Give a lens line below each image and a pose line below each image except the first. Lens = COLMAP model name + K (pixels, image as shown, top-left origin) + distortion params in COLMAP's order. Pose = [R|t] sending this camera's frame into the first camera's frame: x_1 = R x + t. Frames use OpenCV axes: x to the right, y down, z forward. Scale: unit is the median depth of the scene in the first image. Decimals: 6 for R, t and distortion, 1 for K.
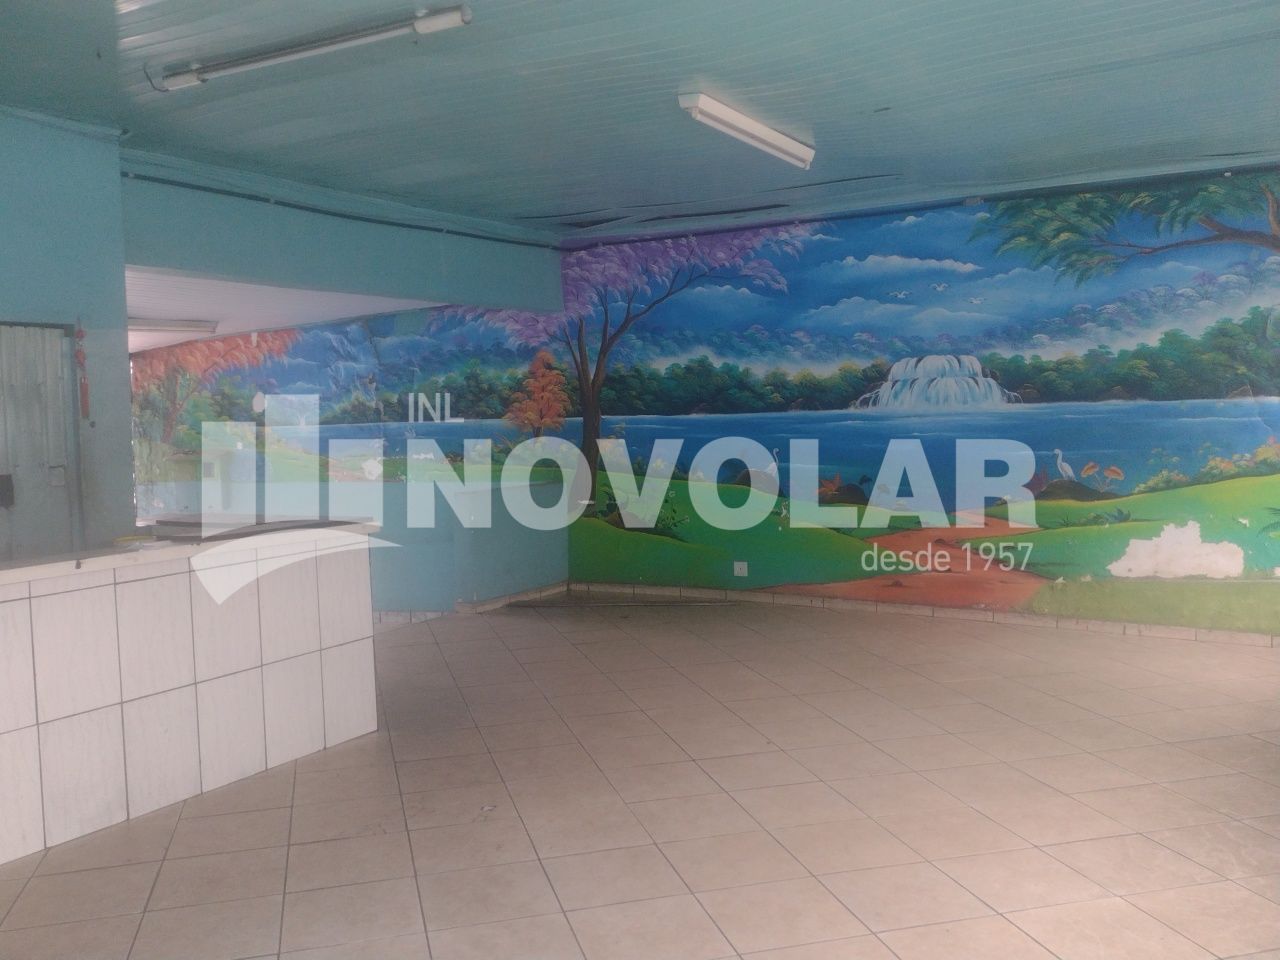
lens RADIAL K [[1130.7, 0, 635.0], [0, 1130.7, 478.1], [0, 0, 1]] dist [0.124803, -0.204802]
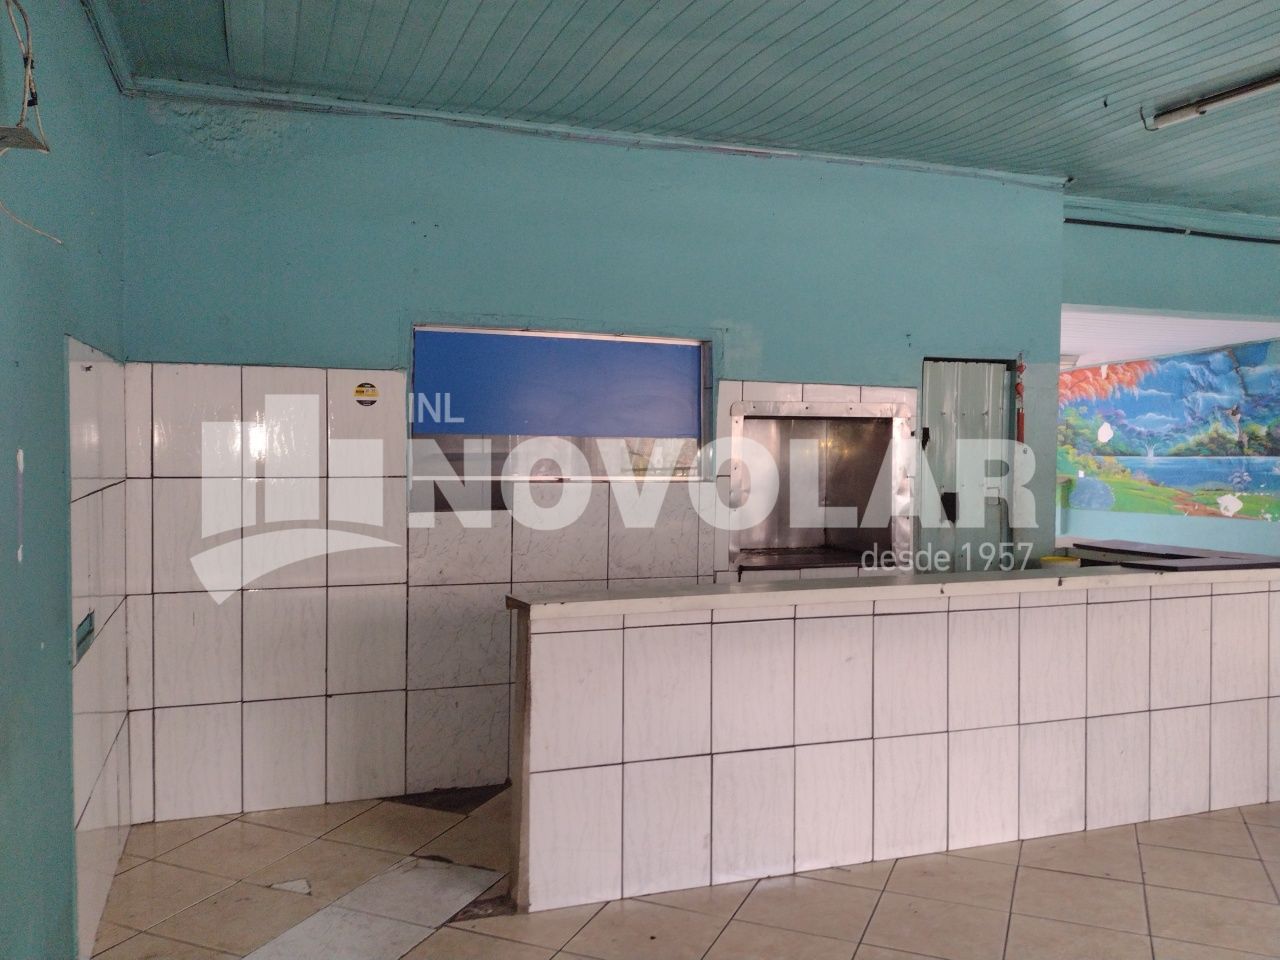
lens RADIAL K [[1055.4, 0, 624.6], [0, 1055.4, 479.5], [0, 0, 1]] dist [0.013648, 0.000795]
pose [[0.784714, 0.049680, -0.617864, -0.099712], [-0.062468, 0.998047, 0.000911, 0.002195], [0.616702, 0.037882, 0.786285, -0.013673]]
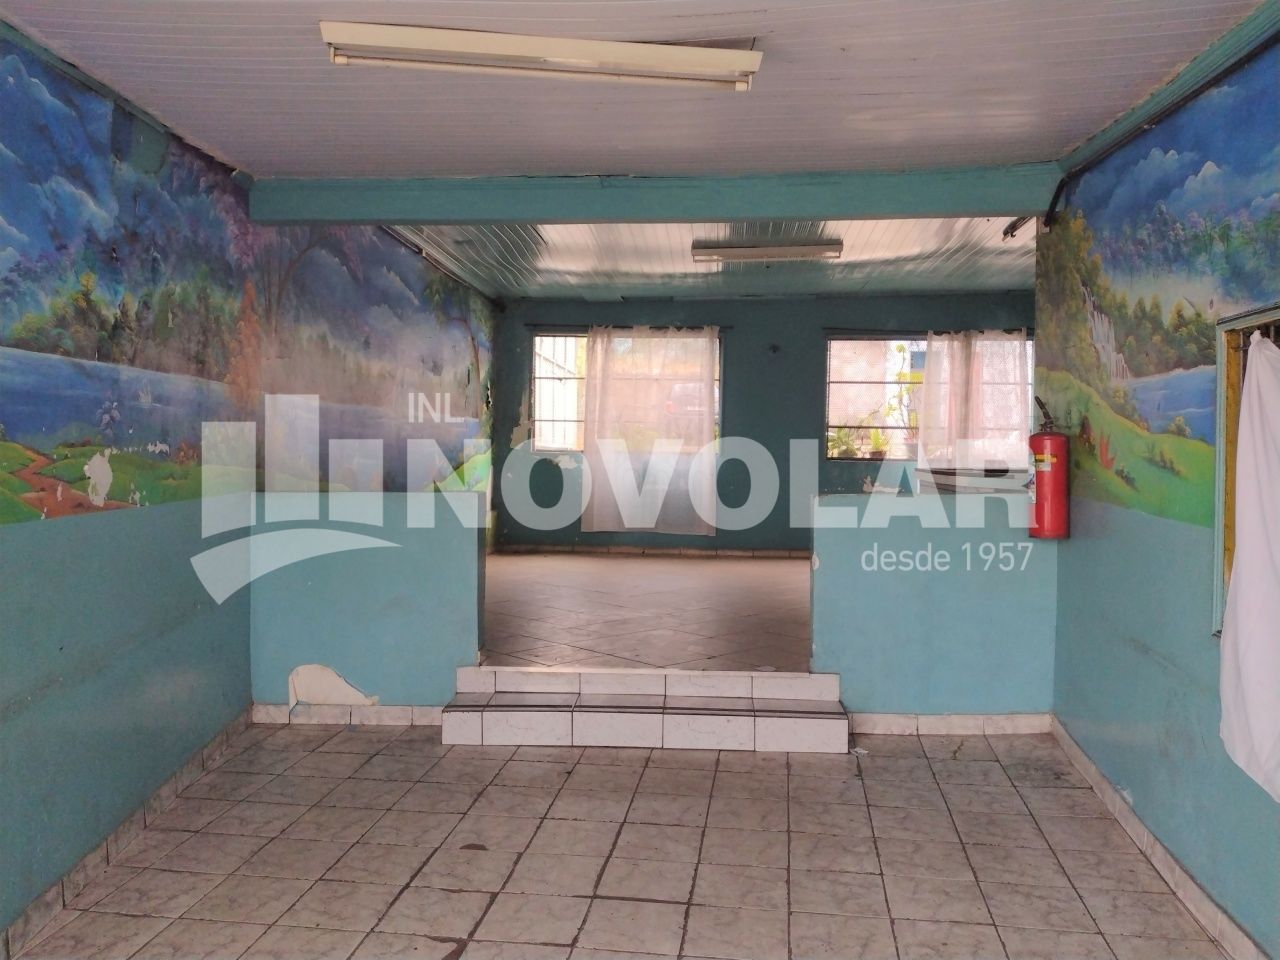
lens RADIAL K [[1032.5, 0, 636.6], [0, 1032.5, 478.3], [0, 0, 1]] dist [0.124420, -0.171064]
pose [[-0.464845, -0.001115, 0.885391, -0.785015], [0.059238, 0.997719, 0.032358, -0.010983], [-0.883408, 0.067490, -0.463719, 1.238179]]
